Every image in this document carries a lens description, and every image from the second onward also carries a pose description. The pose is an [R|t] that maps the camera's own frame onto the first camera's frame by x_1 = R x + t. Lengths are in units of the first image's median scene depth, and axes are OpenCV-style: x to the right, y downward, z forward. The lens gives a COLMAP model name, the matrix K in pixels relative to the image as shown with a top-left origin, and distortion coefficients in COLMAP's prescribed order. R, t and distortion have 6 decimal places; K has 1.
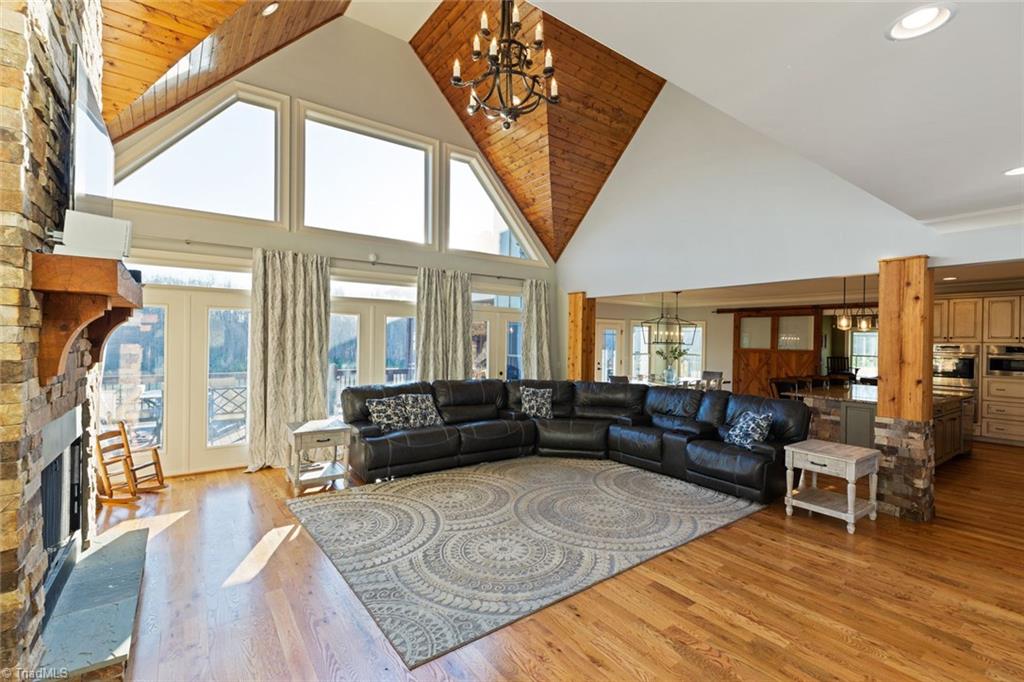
lens RADIAL K [[464.9, 0, 518.2], [0, 464.9, 341.8], [0, 0, 1]] dist [-0.000388, -0.000756]
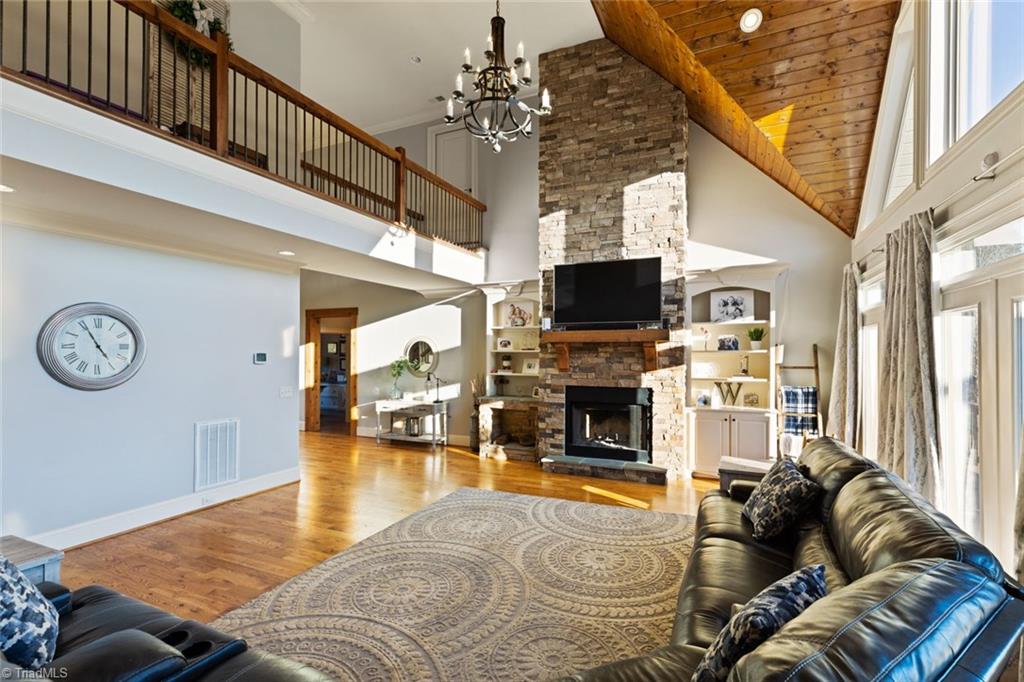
lens RADIAL K [[464.9, 0, 512.6], [0, 464.9, 348.6], [0, 0, 1]] dist [-0.000388, -0.000756]
pose [[-0.879552, -0.020080, -0.475378, 0.350716], [-0.016929, 0.999797, -0.010910, -0.009409], [0.475501, -0.001548, -0.879714, 1.576761]]
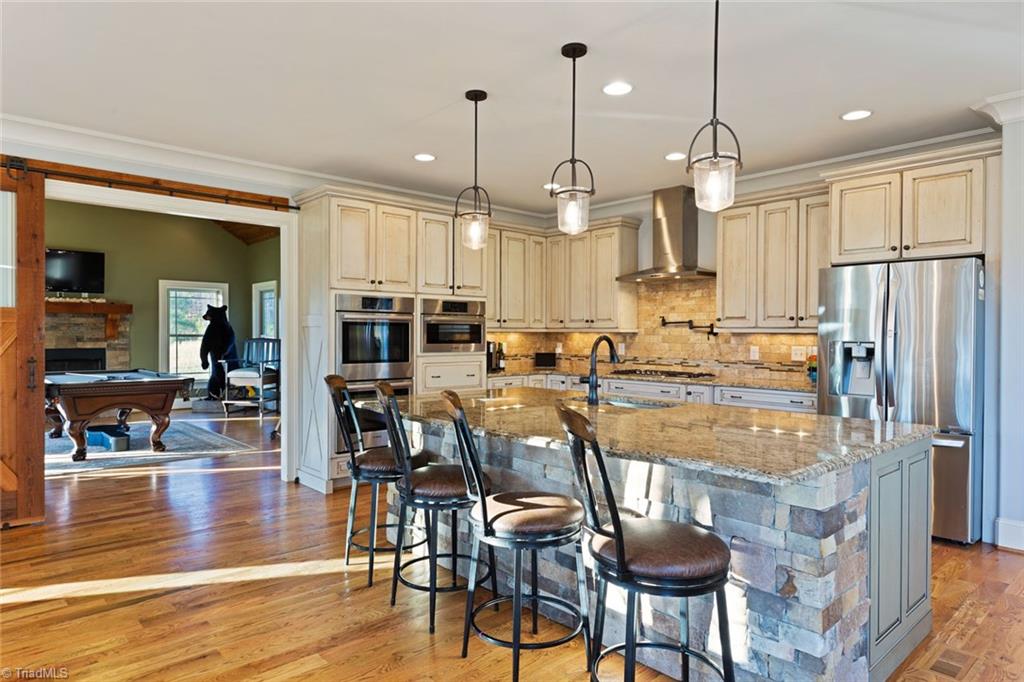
lens RADIAL K [[618.6, 0, 516.9], [0, 618.6, 337.9], [0, 0, 1]] dist [-0.004226, 0.001131]
pose [[-0.100324, -0.025419, 0.994630, 0.453120], [0.000800, 0.999671, 0.025629, 0.058394], [-0.994955, 0.003367, -0.100270, 1.607497]]
